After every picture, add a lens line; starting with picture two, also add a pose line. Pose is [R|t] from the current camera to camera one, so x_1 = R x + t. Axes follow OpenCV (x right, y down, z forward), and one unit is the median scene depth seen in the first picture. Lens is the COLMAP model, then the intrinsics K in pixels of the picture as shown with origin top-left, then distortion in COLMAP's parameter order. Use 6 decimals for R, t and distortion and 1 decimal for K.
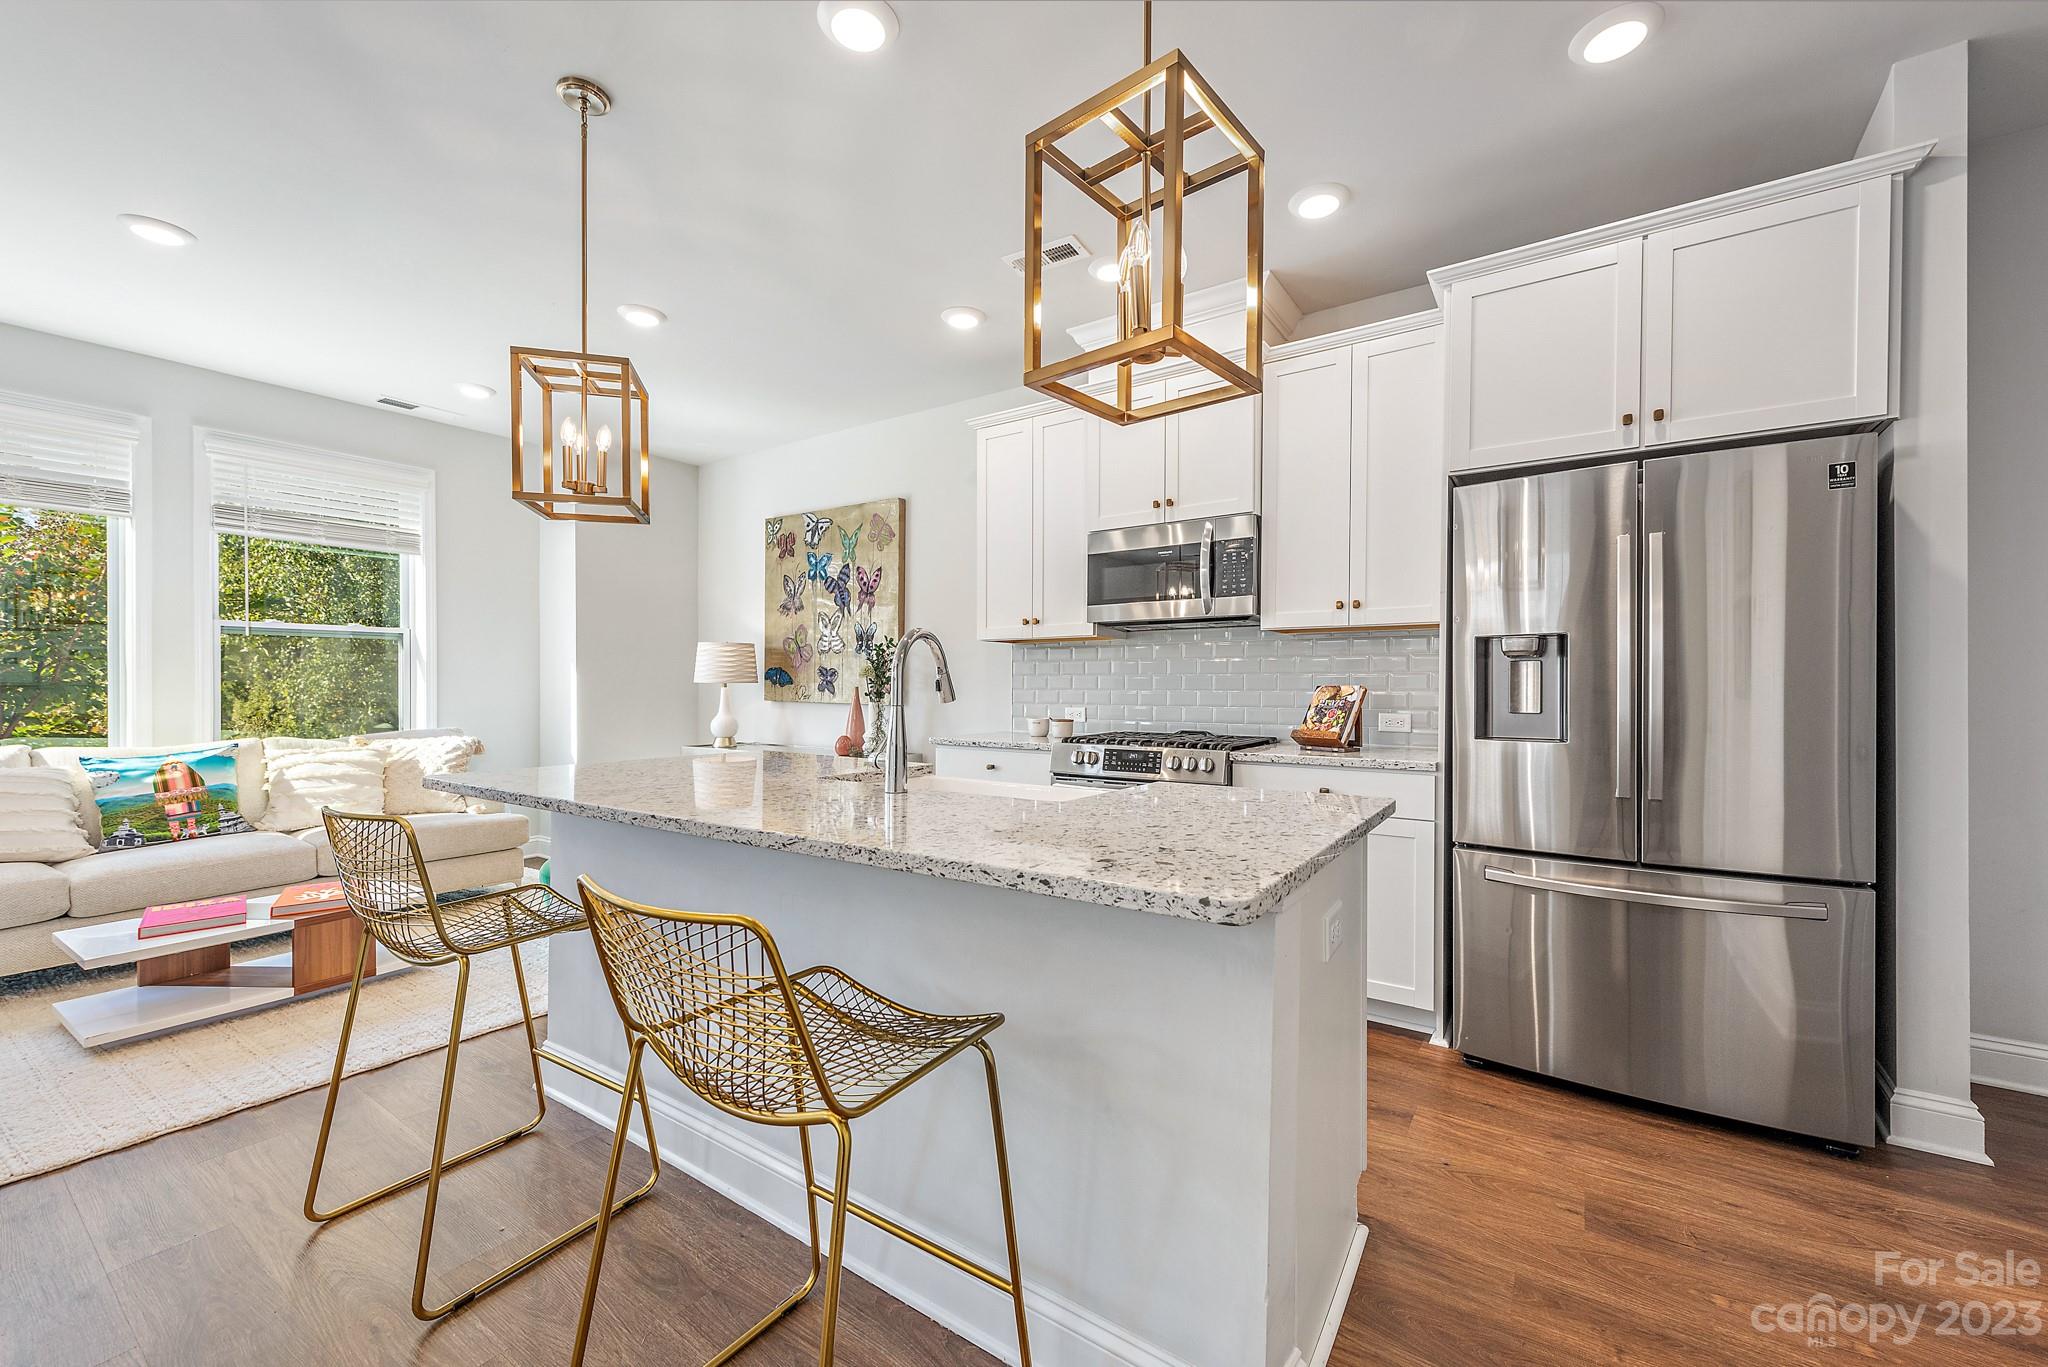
lens RADIAL K [[802.6, 0, 1041.4], [0, 802.6, 683.8], [0, 0, 1]] dist [0.005743, -0.001143]
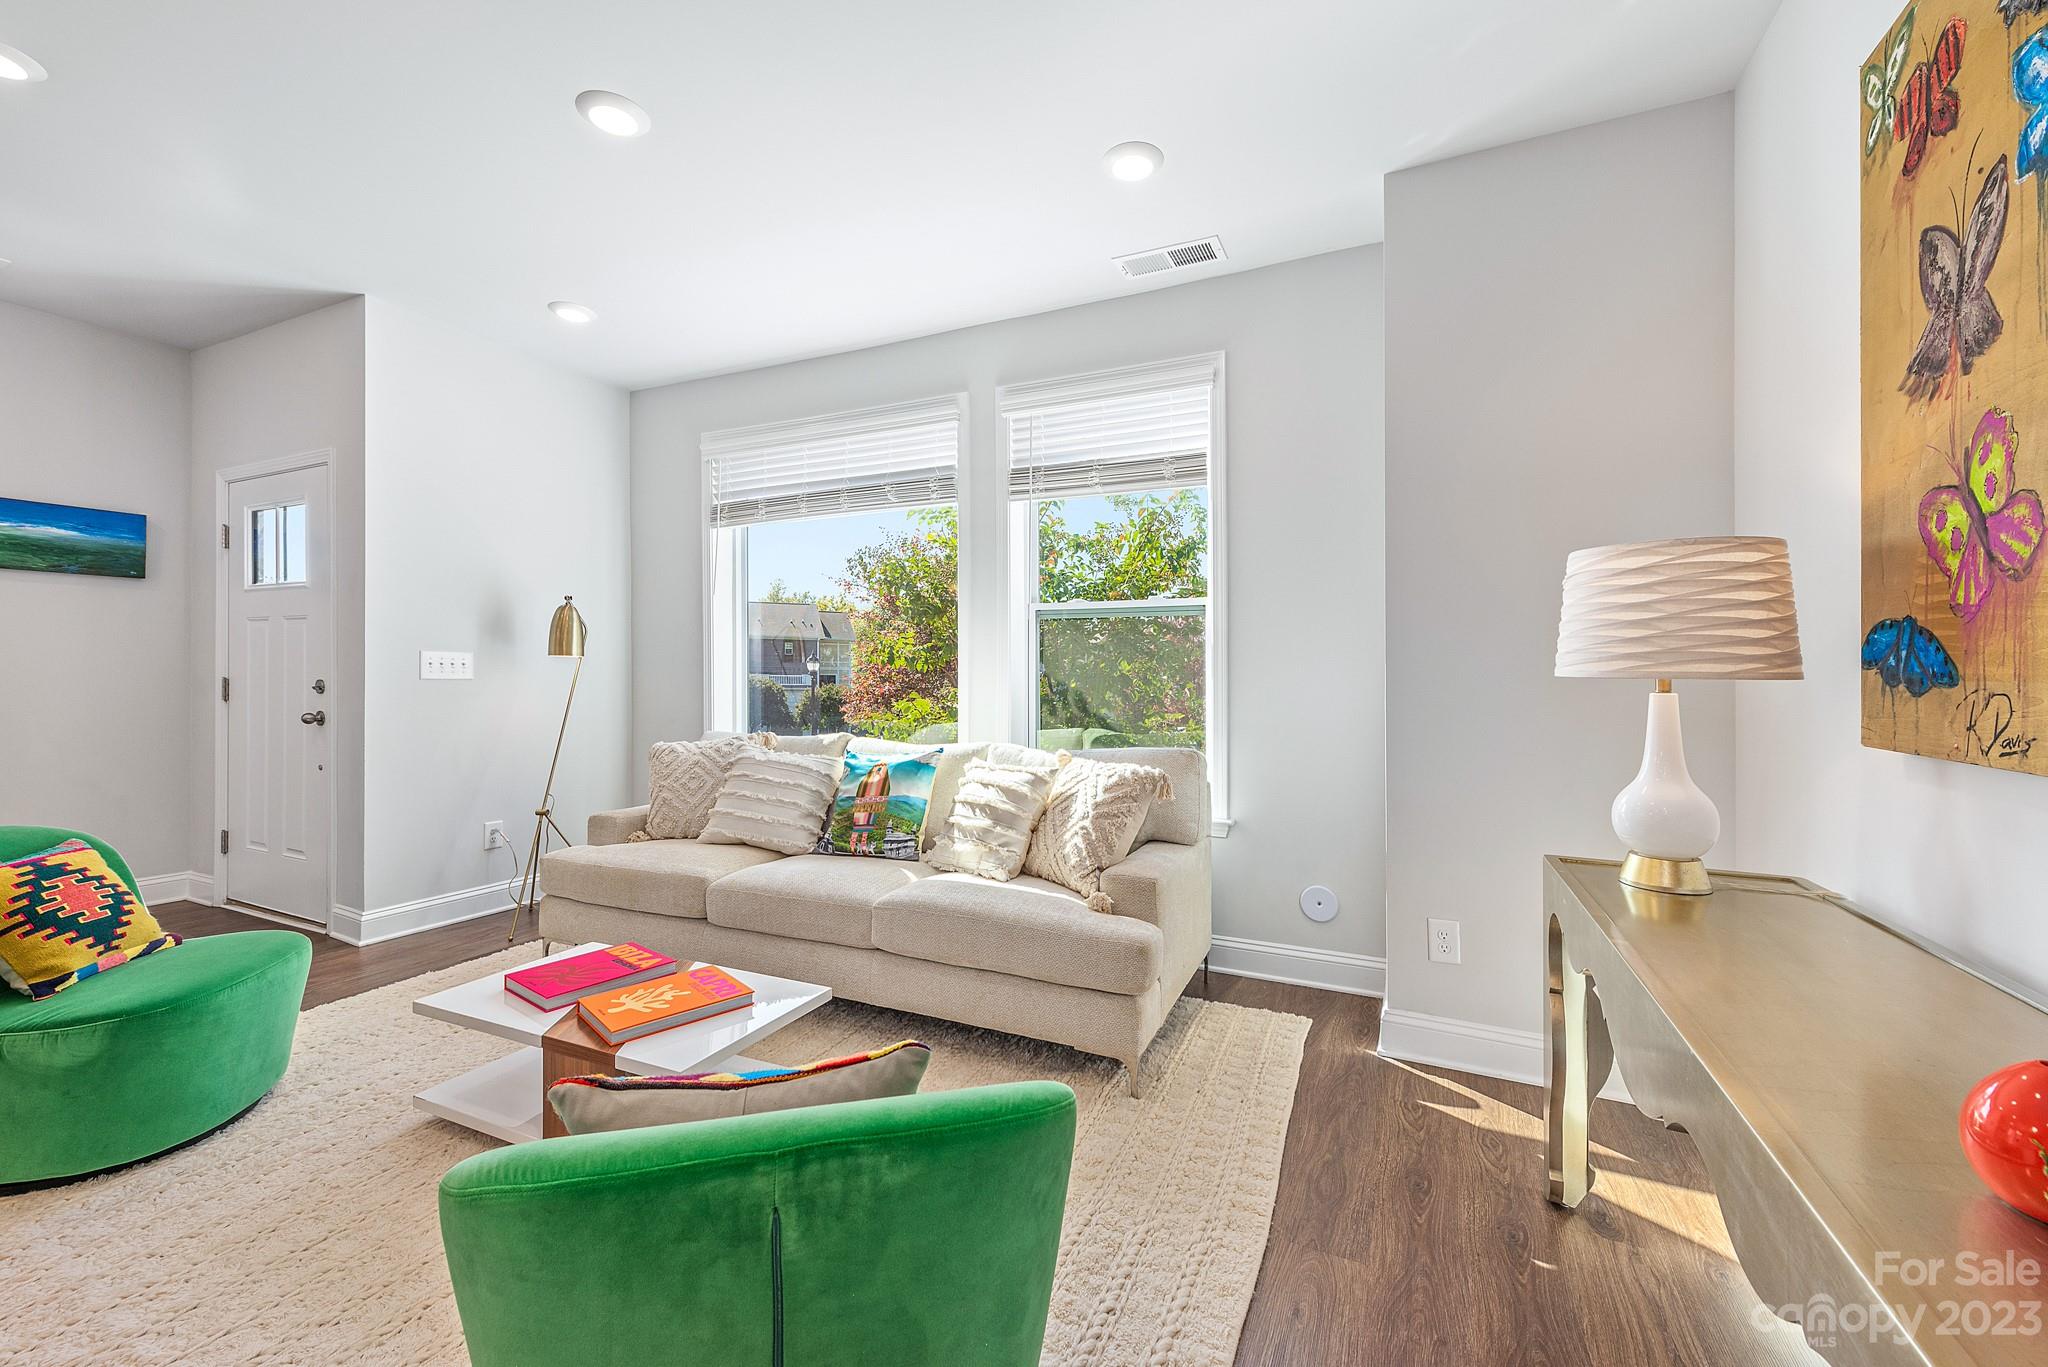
lens RADIAL K [[802.6, 0, 1050.8], [0, 802.6, 676.0], [0, 0, 1]] dist [0.005743, -0.001143]
pose [[0.156752, 0.001149, -0.987637, -0.147262], [-0.007093, 0.999975, 0.000038, -0.000043], [0.987613, 0.006999, 0.156756, 0.852386]]
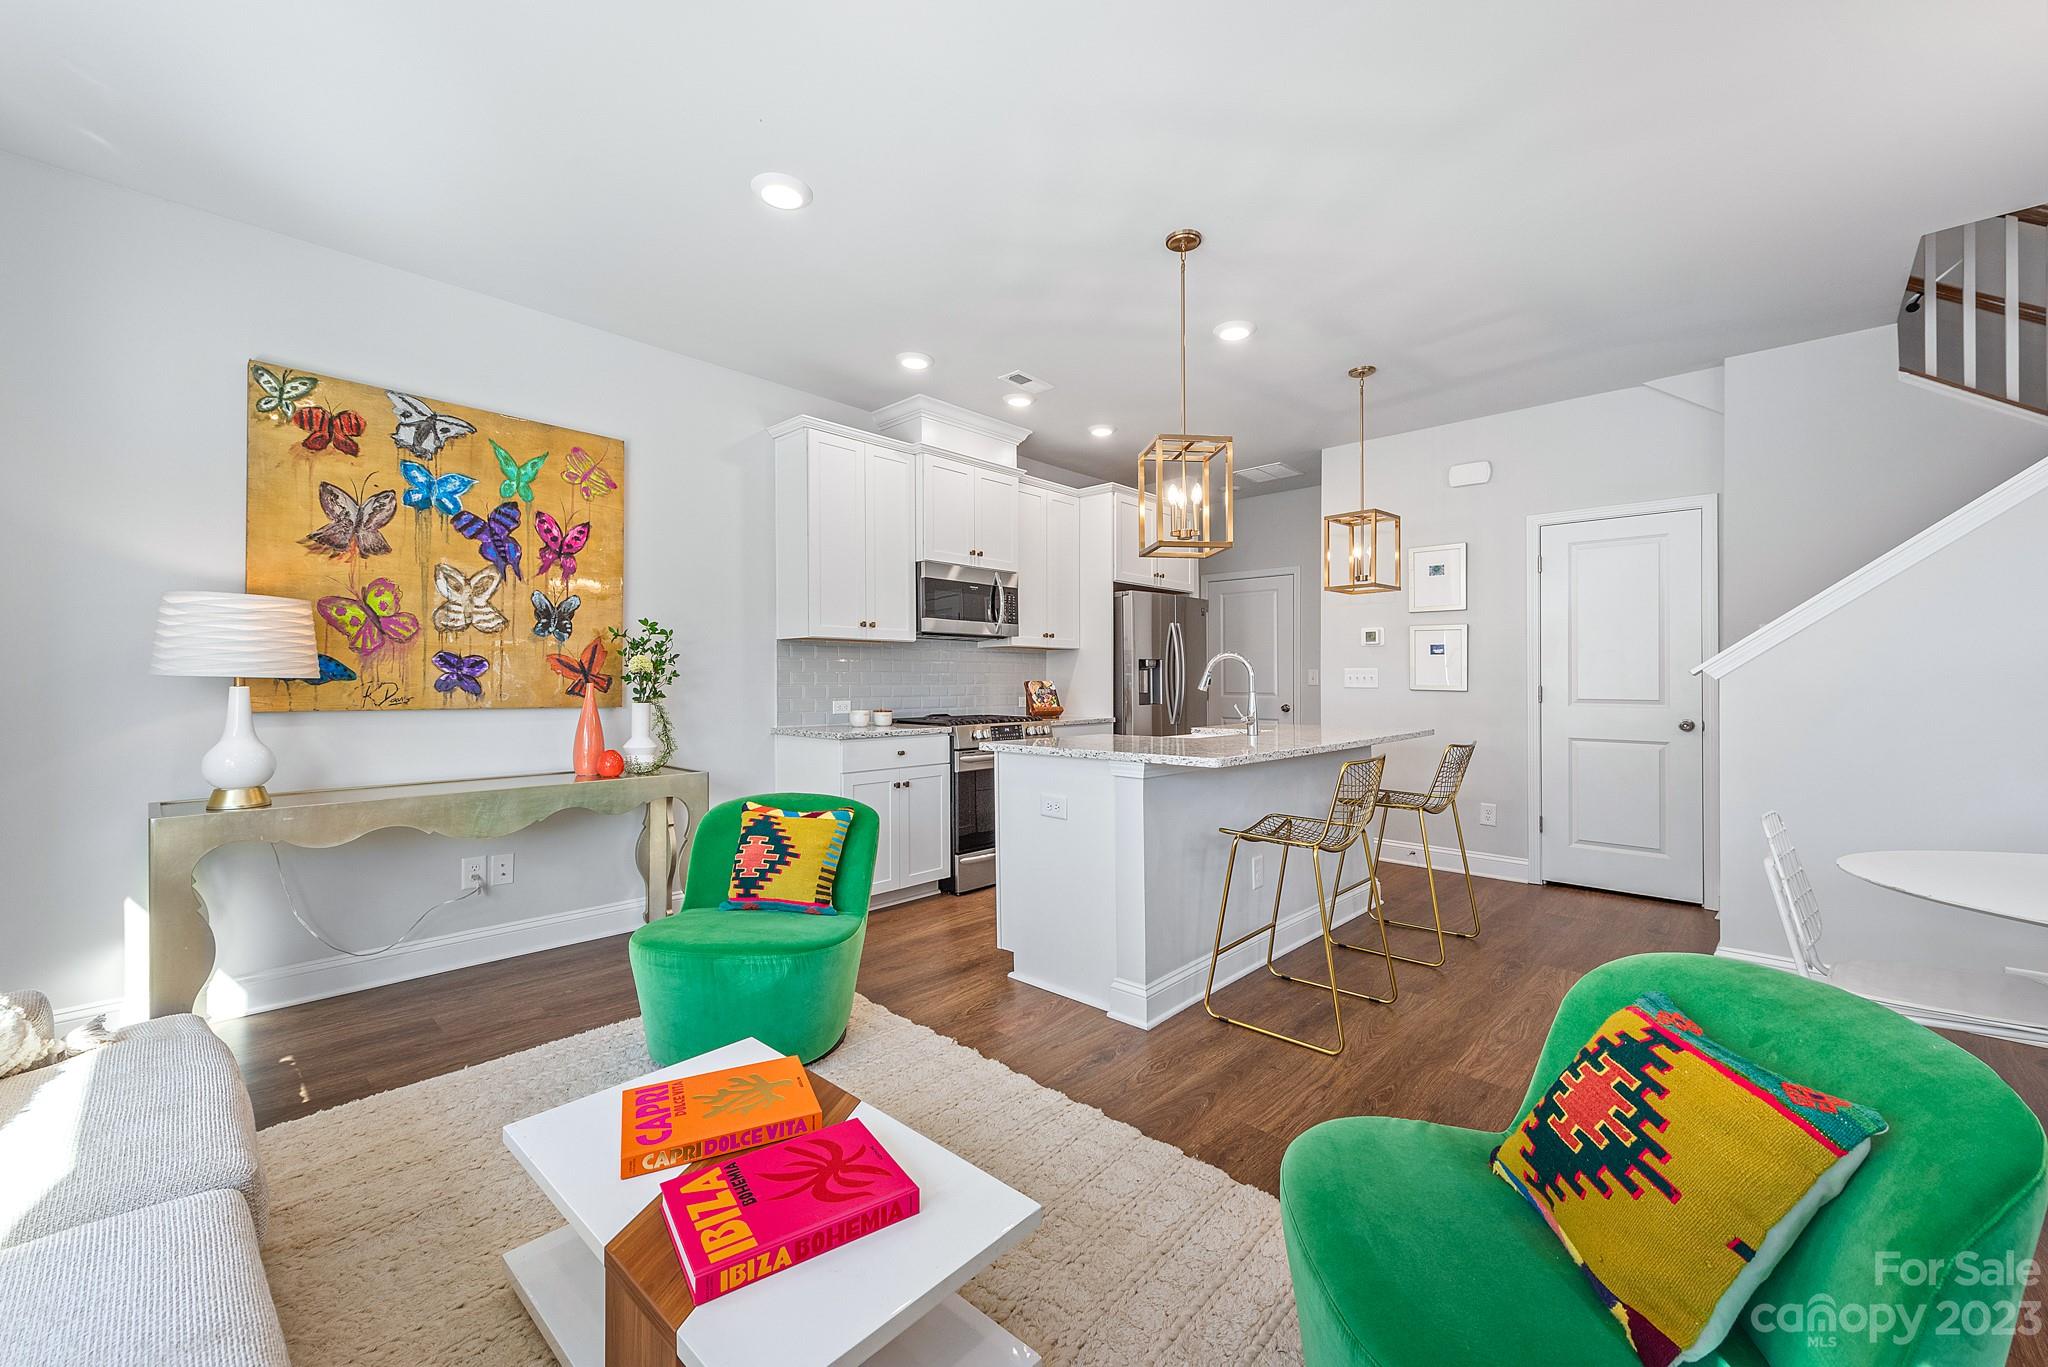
lens RADIAL K [[802.6, 0, 1037.8], [0, 802.6, 680.9], [0, 0, 1]] dist [0.005743, -0.001143]
pose [[0.158847, -0.002236, 0.987301, -0.957739], [-0.004198, 0.999987, 0.002940, -0.002914], [-0.987294, -0.004612, 0.158835, 0.516376]]
